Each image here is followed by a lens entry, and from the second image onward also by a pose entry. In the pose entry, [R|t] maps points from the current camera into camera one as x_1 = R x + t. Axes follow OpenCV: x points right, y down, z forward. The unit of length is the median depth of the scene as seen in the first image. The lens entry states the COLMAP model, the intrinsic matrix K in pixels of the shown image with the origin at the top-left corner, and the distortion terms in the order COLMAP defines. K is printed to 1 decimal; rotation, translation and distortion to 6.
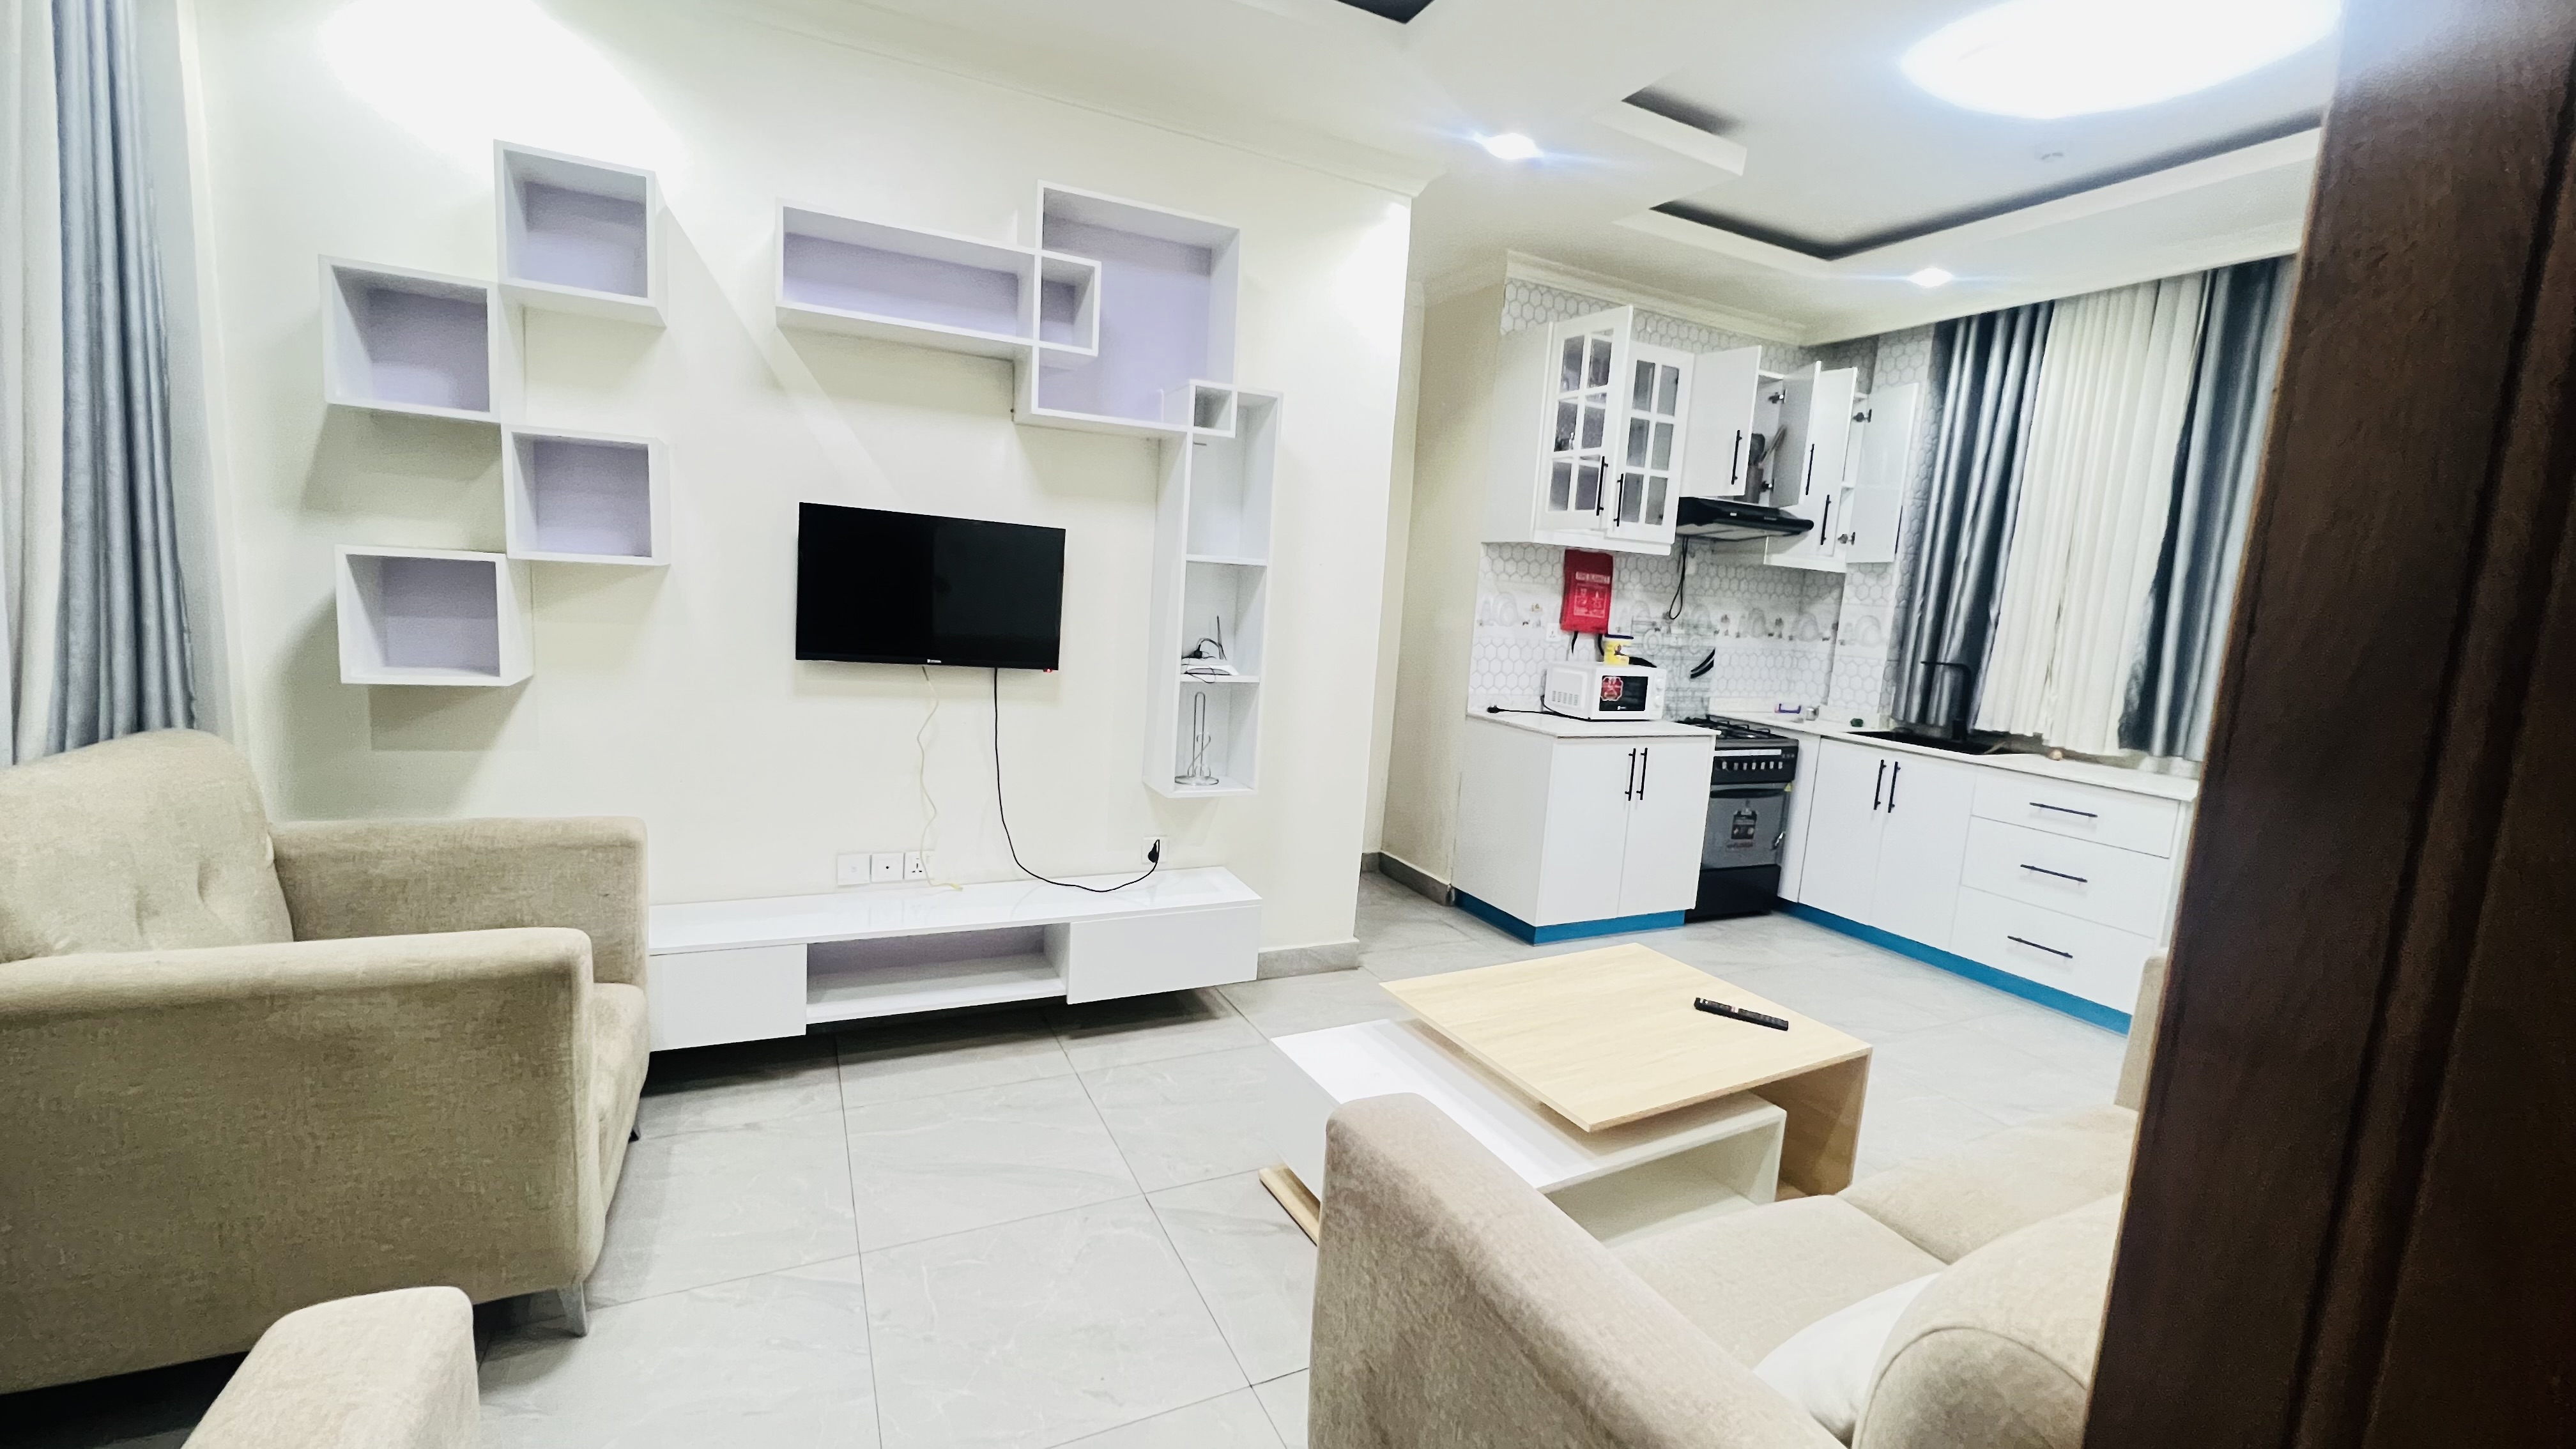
lens RADIAL K [[1028.3, 0, 1282.1], [0, 1028.3, 720.5], [0, 0, 1]] dist [-0.001681, 0.000166]
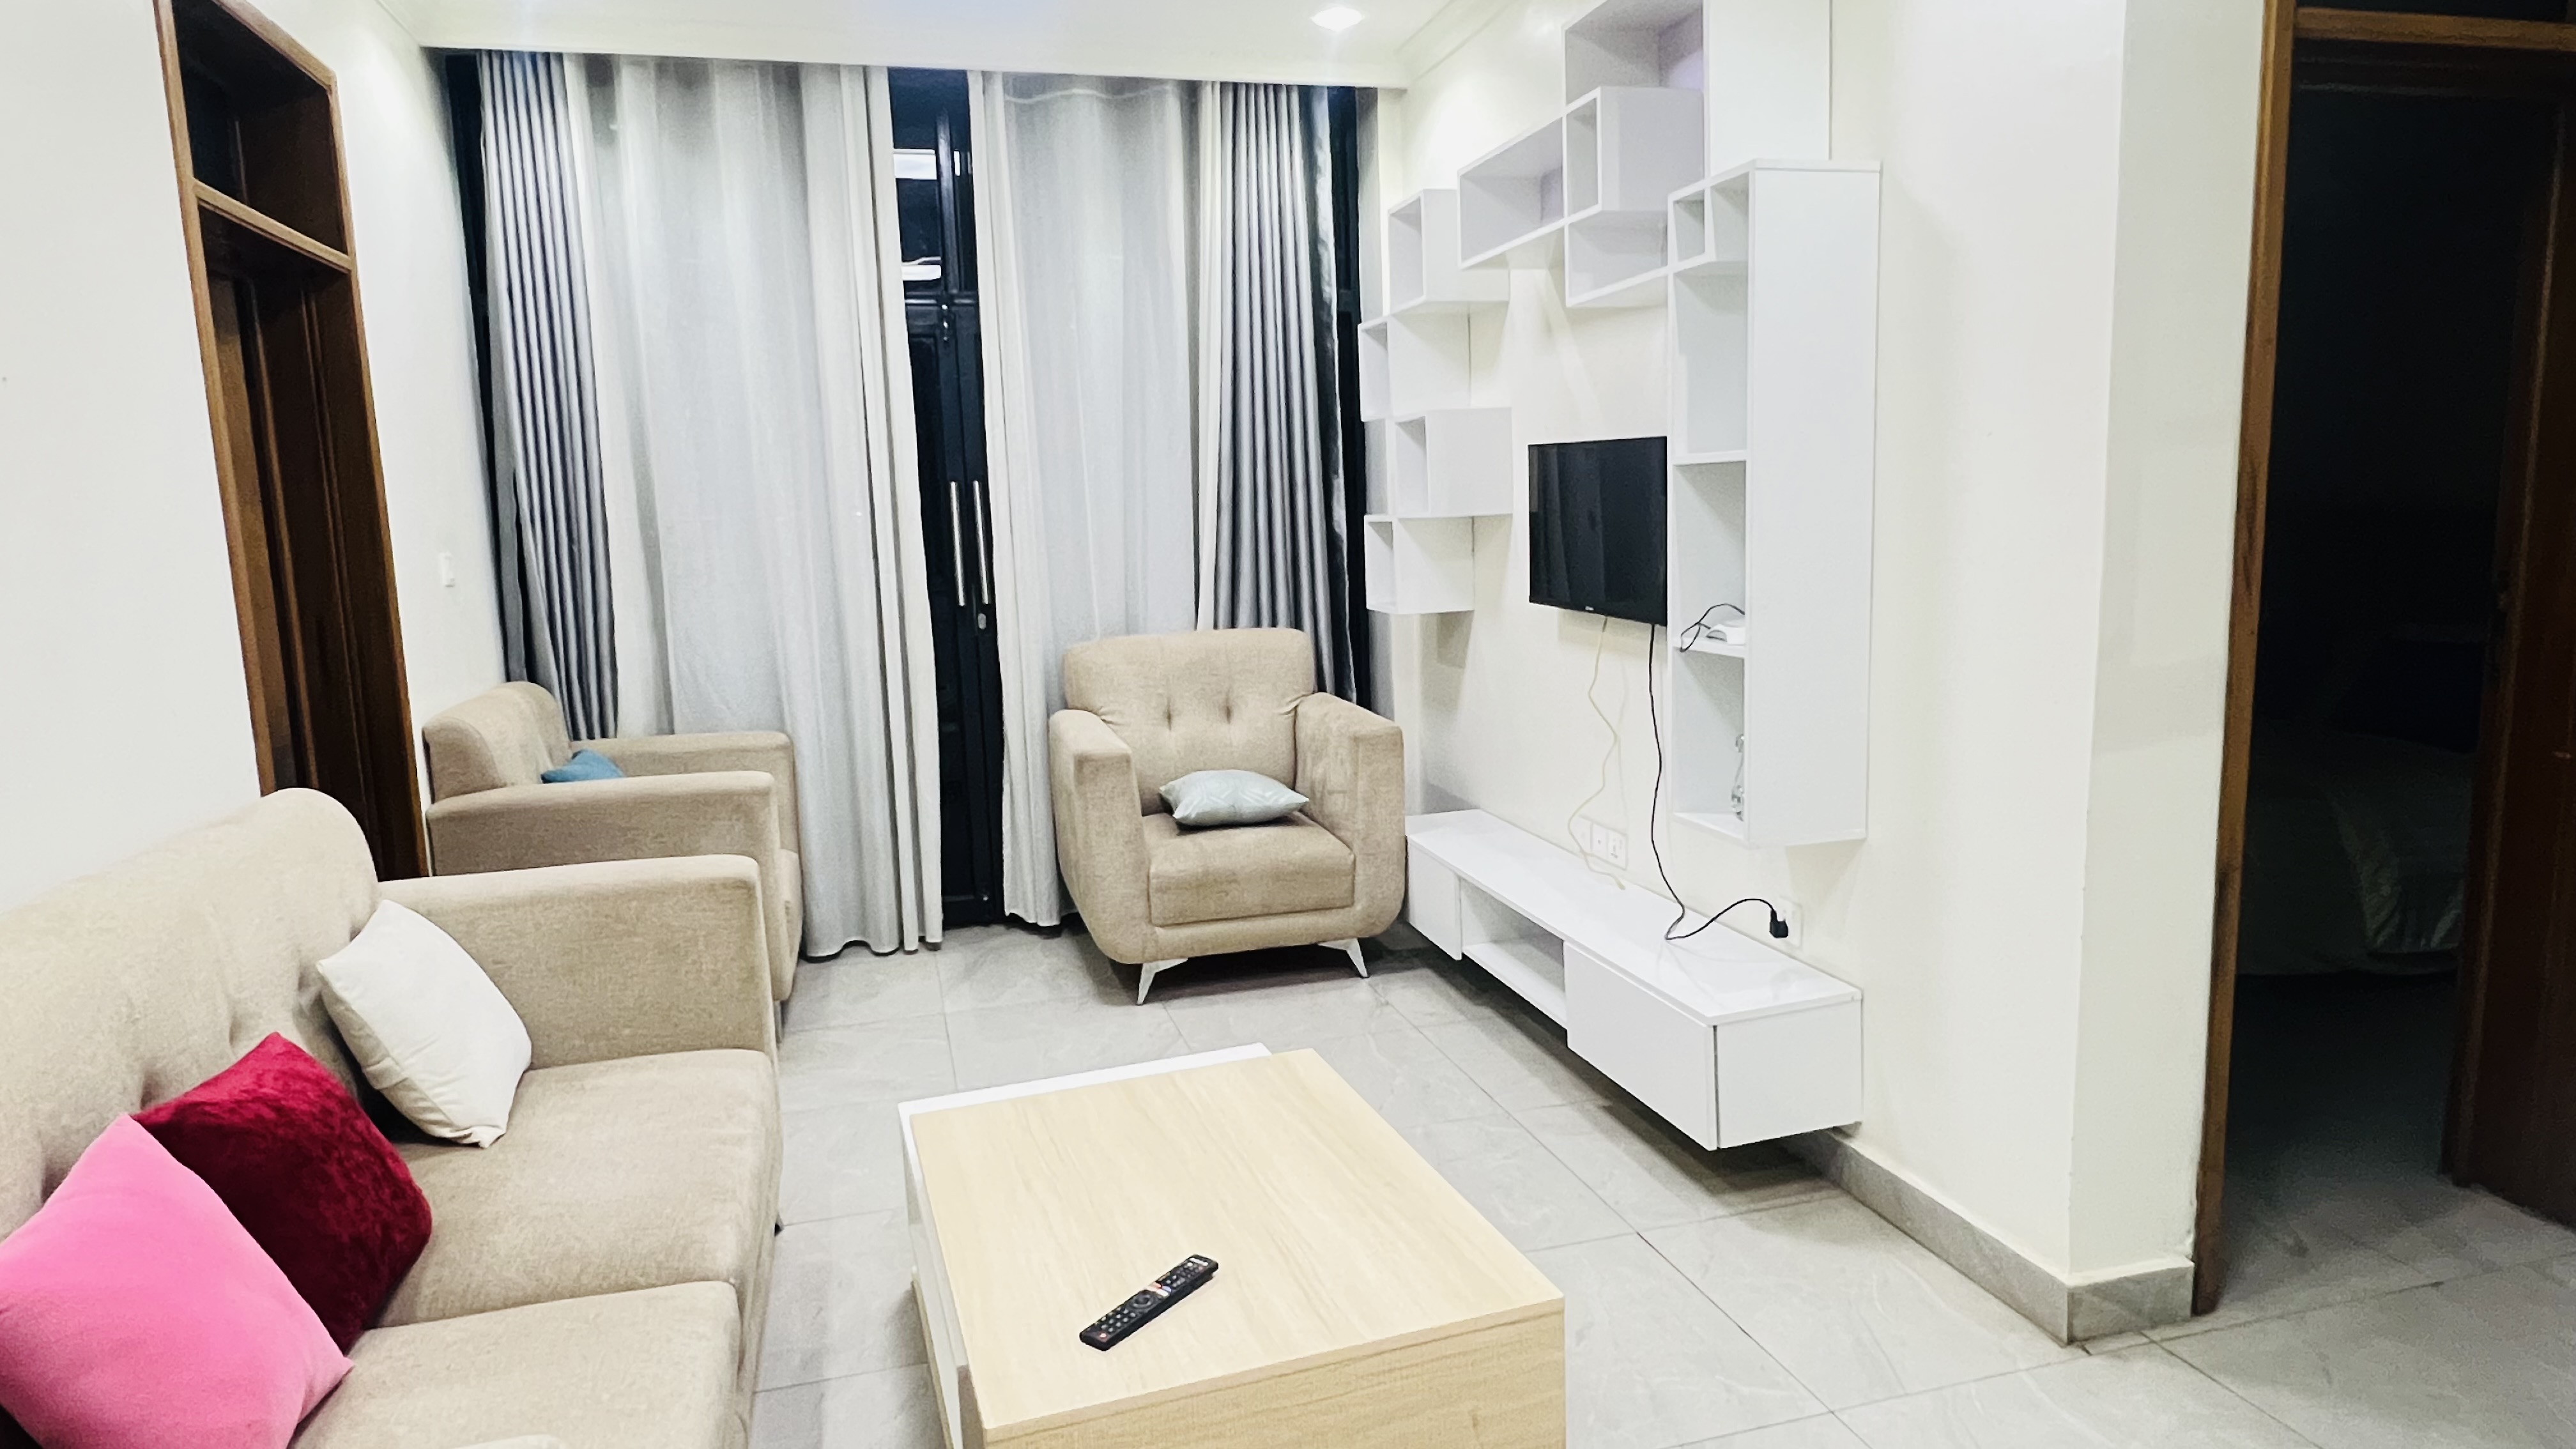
lens RADIAL K [[1528.9, 0, 1288.0], [0, 1528.9, 724.5], [0, 0, 1]] dist [0.000128, -0.000052]
pose [[-0.189582, 0.087465, -0.977961, 0.642475], [-0.104821, 0.988529, 0.108730, -0.048969], [0.976254, 0.123124, -0.178240, 0.651600]]
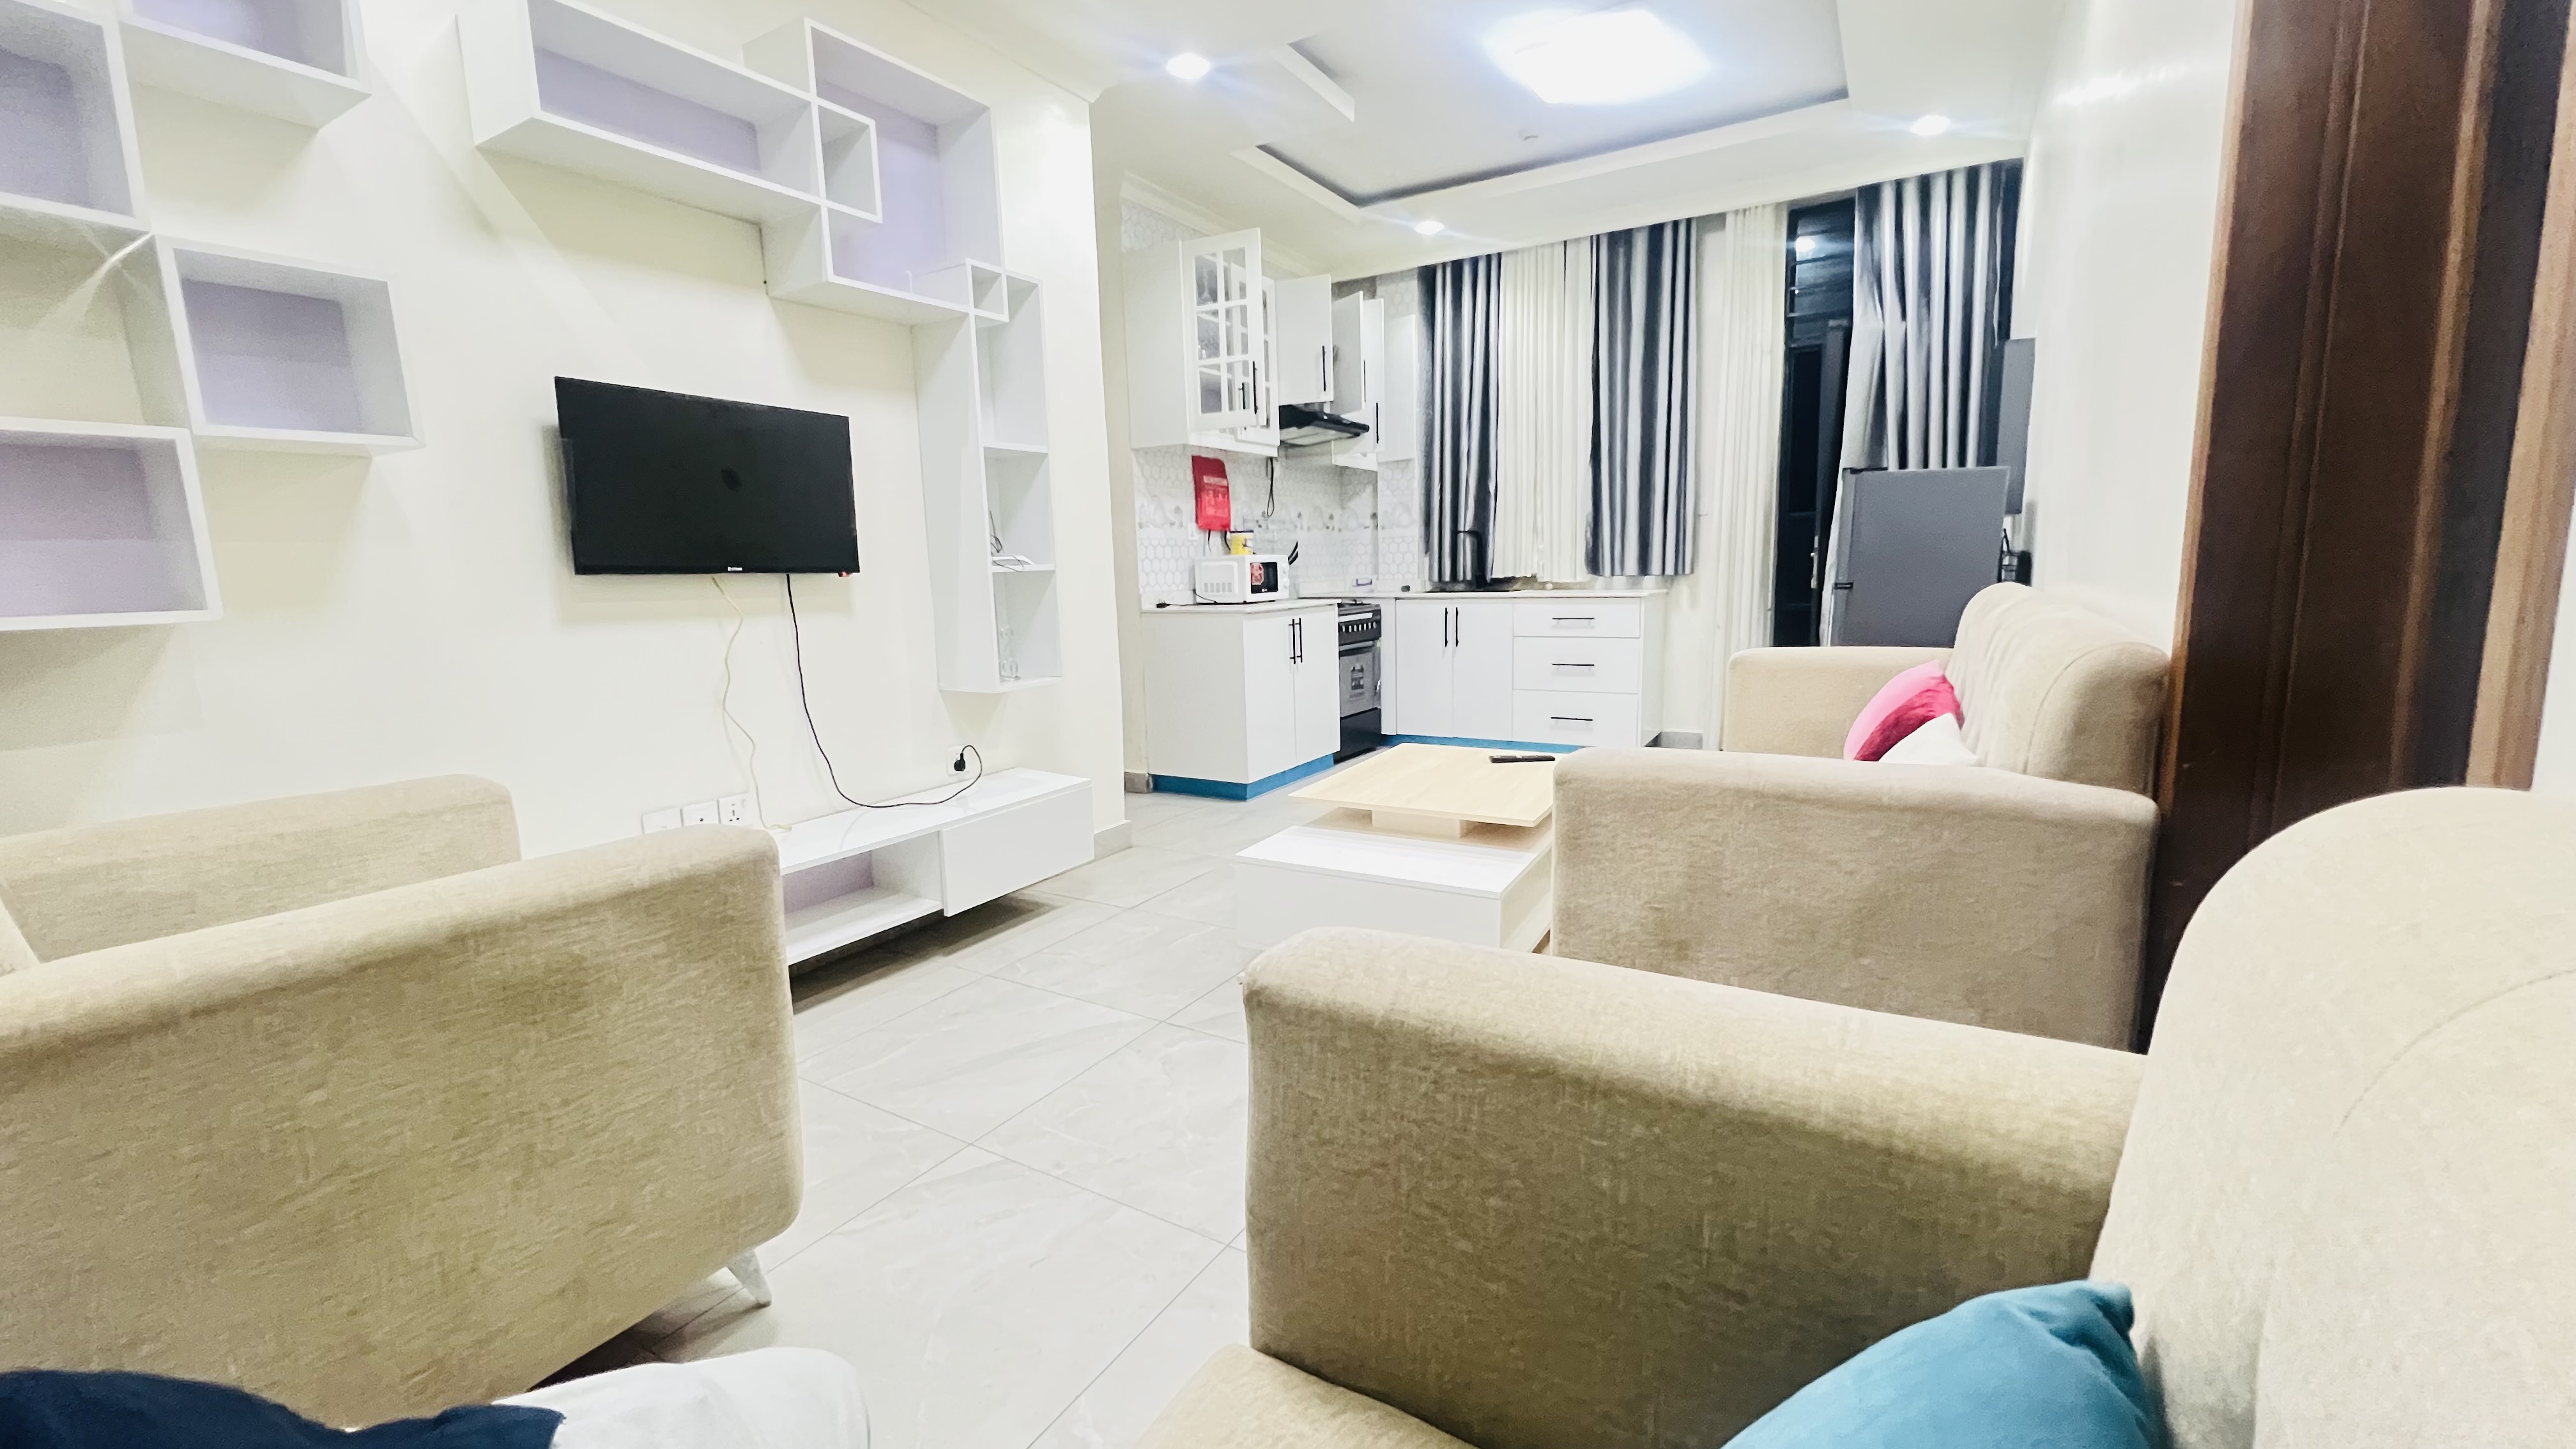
lens RADIAL K [[1028.3, 0, 1282.1], [0, 1028.3, 720.5], [0, 0, 1]] dist [-0.001681, 0.000166]
pose [[0.835624, -0.169986, 0.522339, -0.281246], [0.154032, 0.985274, 0.074224, 0.049444], [-0.527264, 0.018433, 0.849502, 0.014552]]
